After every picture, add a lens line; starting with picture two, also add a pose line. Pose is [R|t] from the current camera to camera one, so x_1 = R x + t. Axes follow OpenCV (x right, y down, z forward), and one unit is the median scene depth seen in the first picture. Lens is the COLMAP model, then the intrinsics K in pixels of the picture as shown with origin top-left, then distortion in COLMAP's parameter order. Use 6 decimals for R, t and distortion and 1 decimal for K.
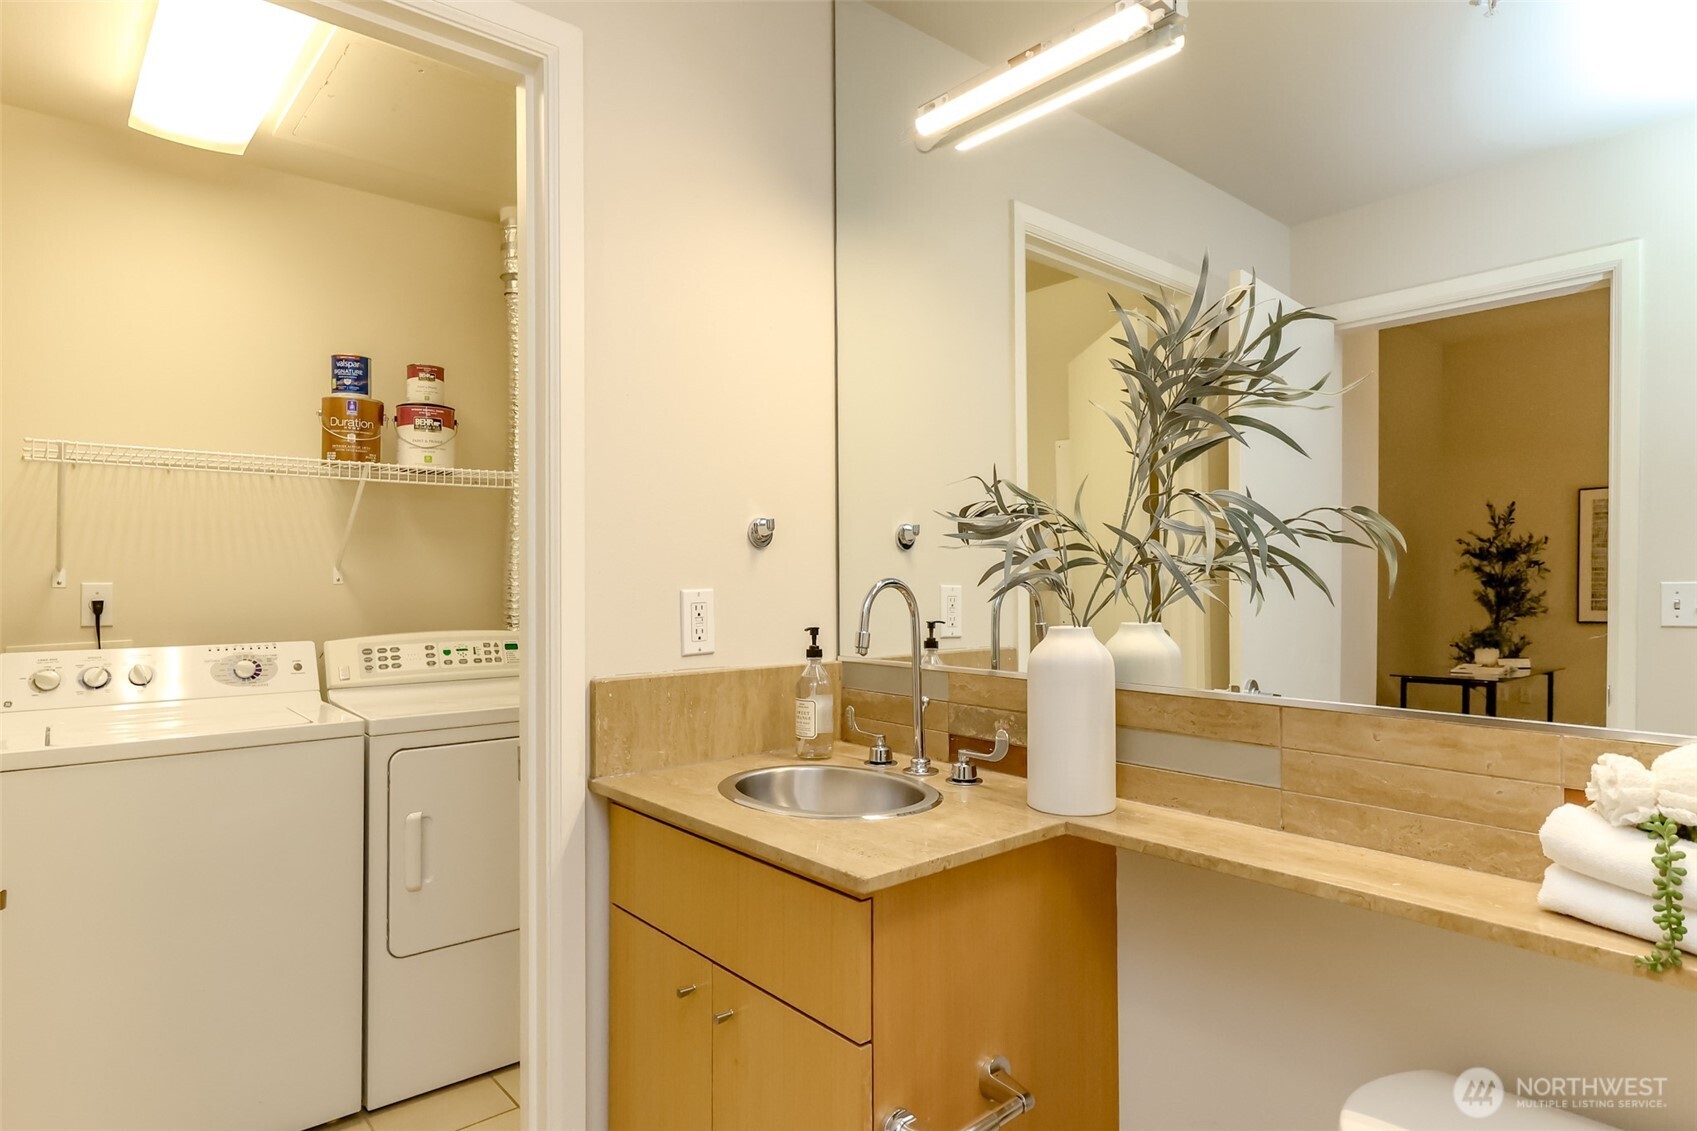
lens RADIAL K [[947.1, 0, 848.0], [0, 947.1, 571.4], [0, 0, 1]] dist [0.001181, 0.000617]
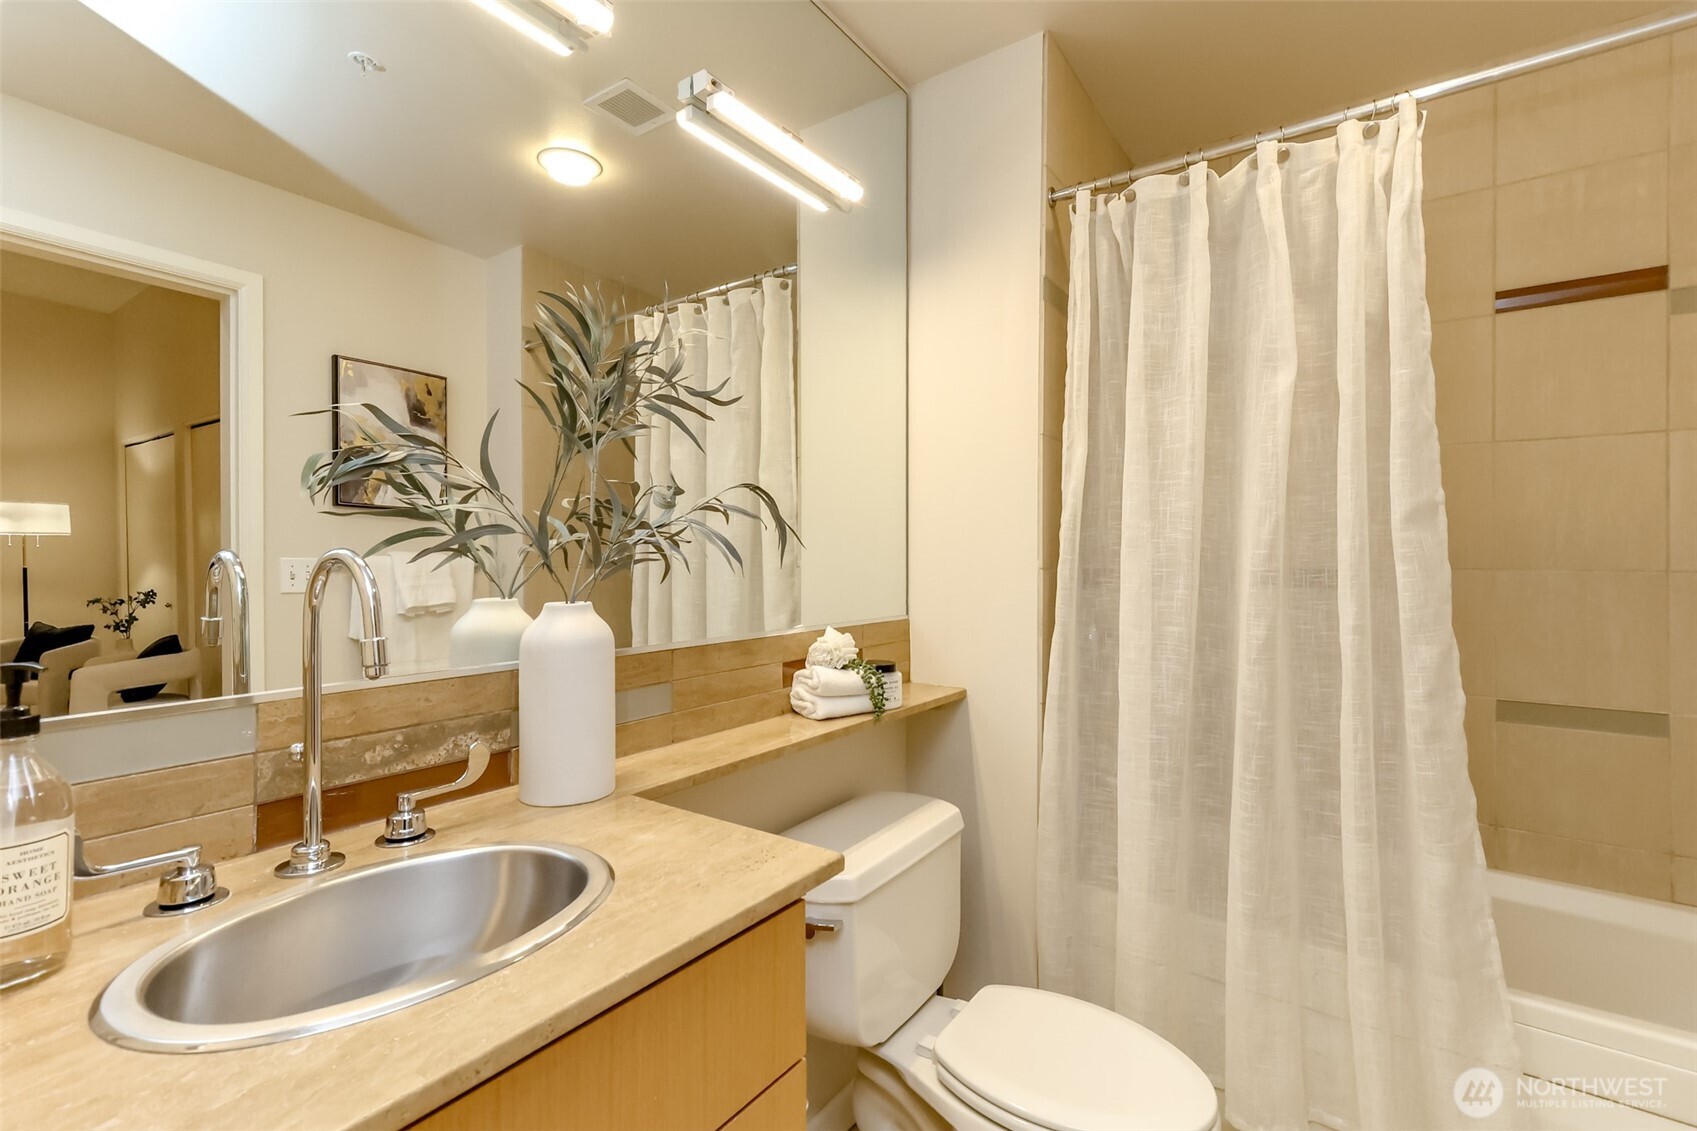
lens RADIAL K [[767.2, 0, 857.0], [0, 767.2, 573.1], [0, 0, 1]] dist [0.020078, 0.001307]
pose [[-0.242072, -0.015676, 0.970132, -0.619825], [-0.004392, 0.999877, 0.015060, 0.018027], [-0.970248, -0.000615, -0.242111, 0.977363]]
